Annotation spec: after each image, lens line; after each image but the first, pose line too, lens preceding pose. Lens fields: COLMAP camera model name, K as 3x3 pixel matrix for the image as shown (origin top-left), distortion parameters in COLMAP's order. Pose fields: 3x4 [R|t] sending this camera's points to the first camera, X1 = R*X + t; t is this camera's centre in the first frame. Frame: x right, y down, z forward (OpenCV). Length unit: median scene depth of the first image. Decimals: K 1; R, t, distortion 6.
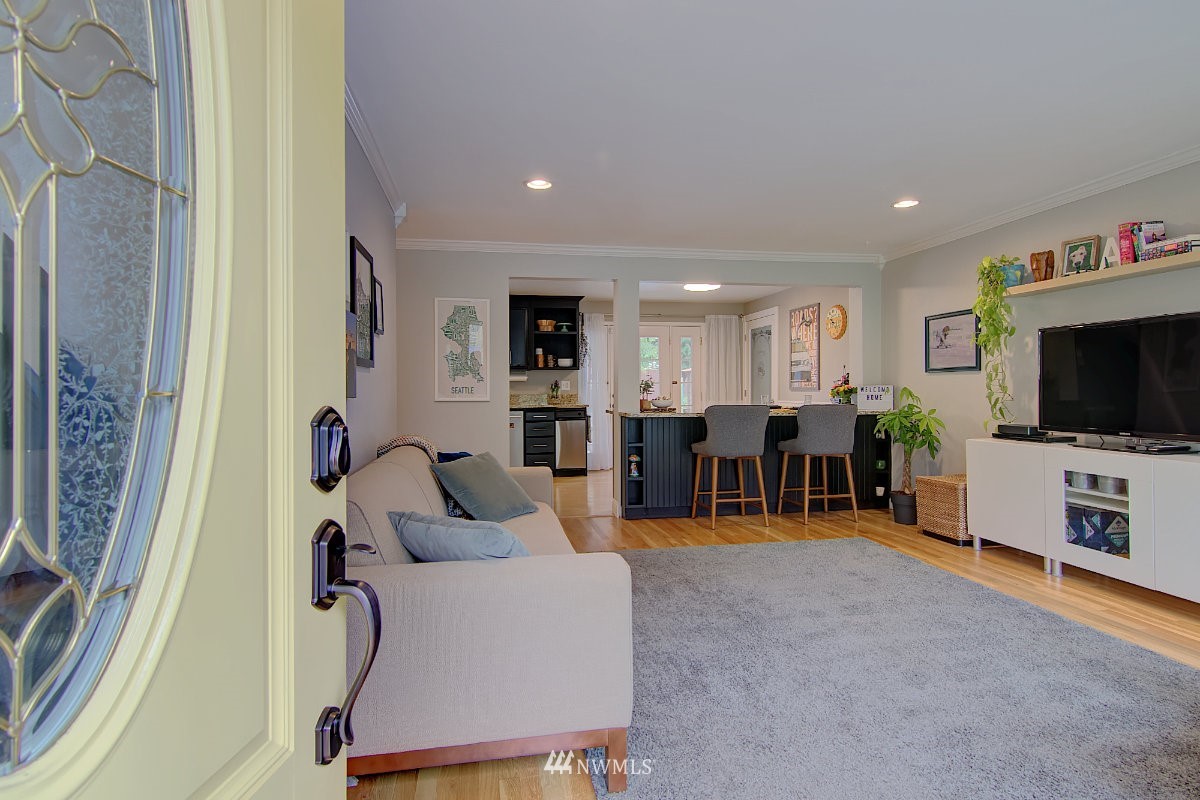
lens RADIAL K [[599.3, 0, 593.1], [0, 599.3, 392.7], [0, 0, 1]] dist [0.004824, 0.000690]
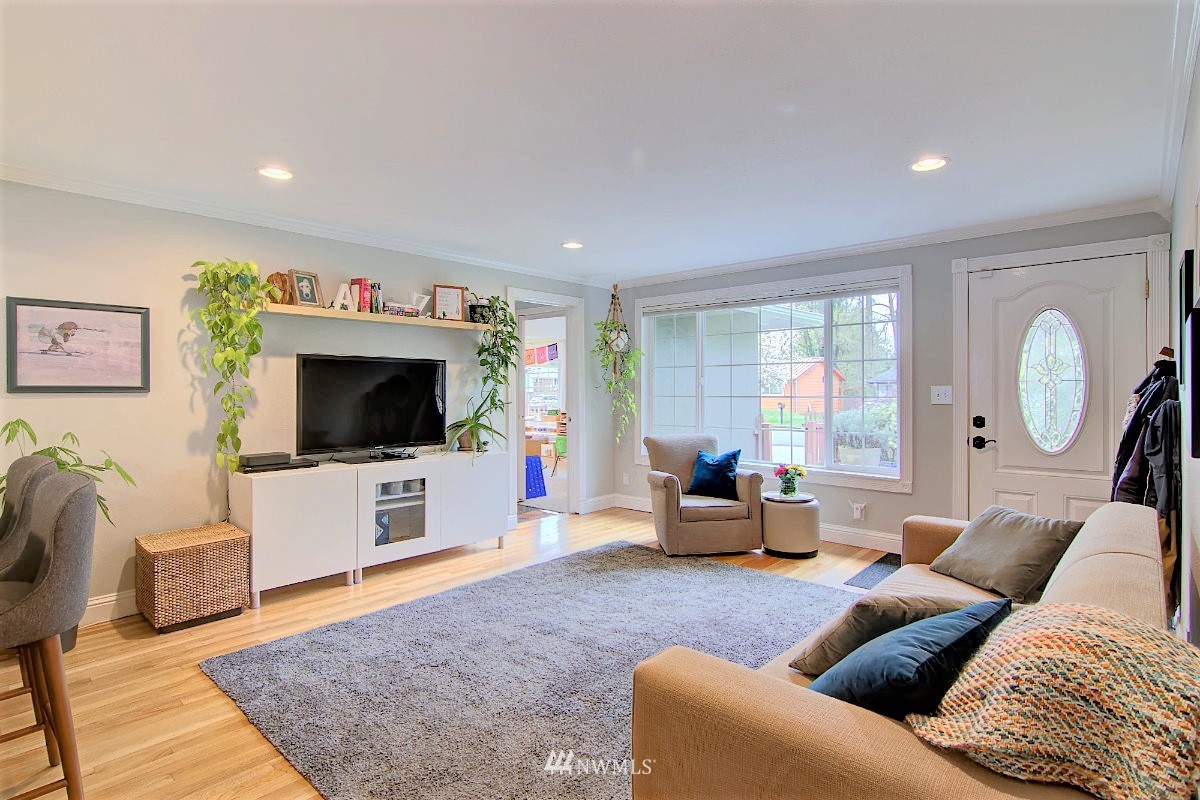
lens RADIAL K [[599.3, 0, 595.4], [0, 599.3, 393.1], [0, 0, 1]] dist [0.004824, 0.000690]
pose [[-0.593407, 0.000385, 0.804902, -0.264982], [0.009539, 0.999933, 0.006554, -0.032489], [-0.804846, 0.011568, -0.593371, 0.917383]]
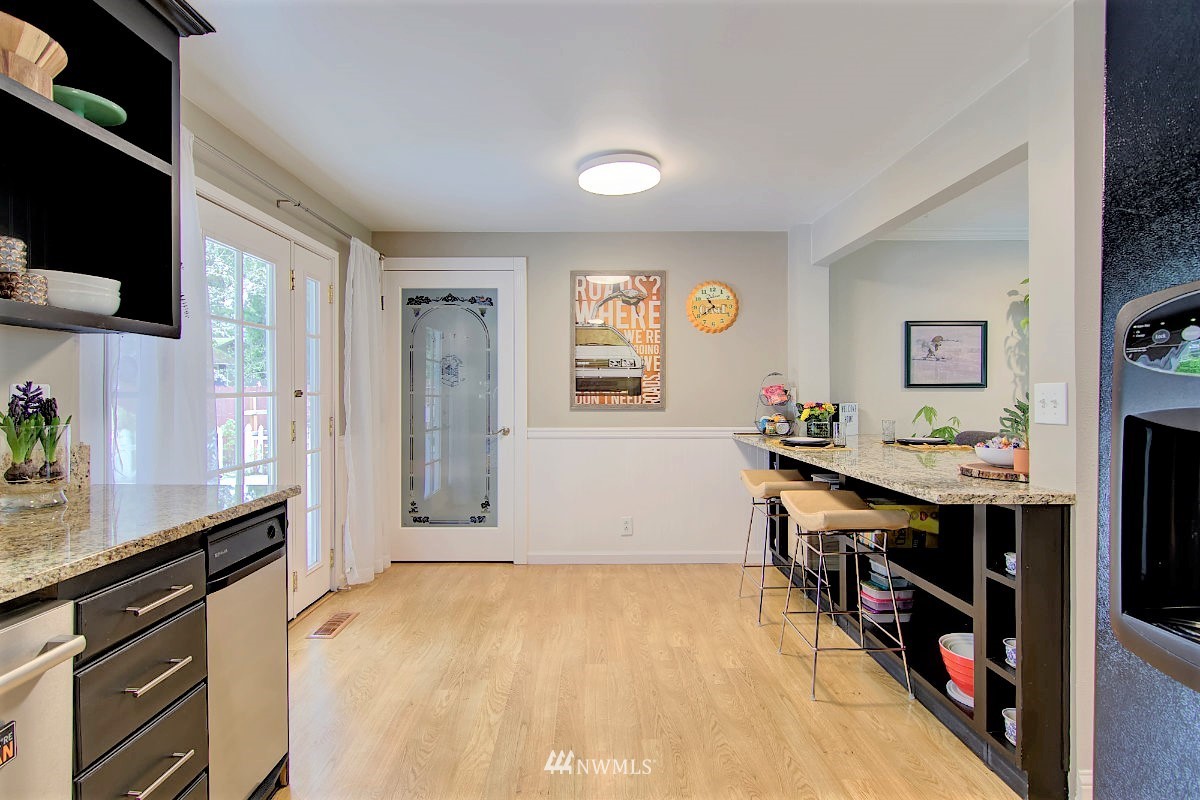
lens RADIAL K [[599.3, 0, 598.3], [0, 599.3, 399.9], [0, 0, 1]] dist [0.004824, 0.000690]
pose [[0.168458, -0.001293, 0.985708, -0.355093], [0.006630, 0.999978, 0.000179, -0.020199], [-0.985687, 0.006505, 0.168463, 1.325414]]
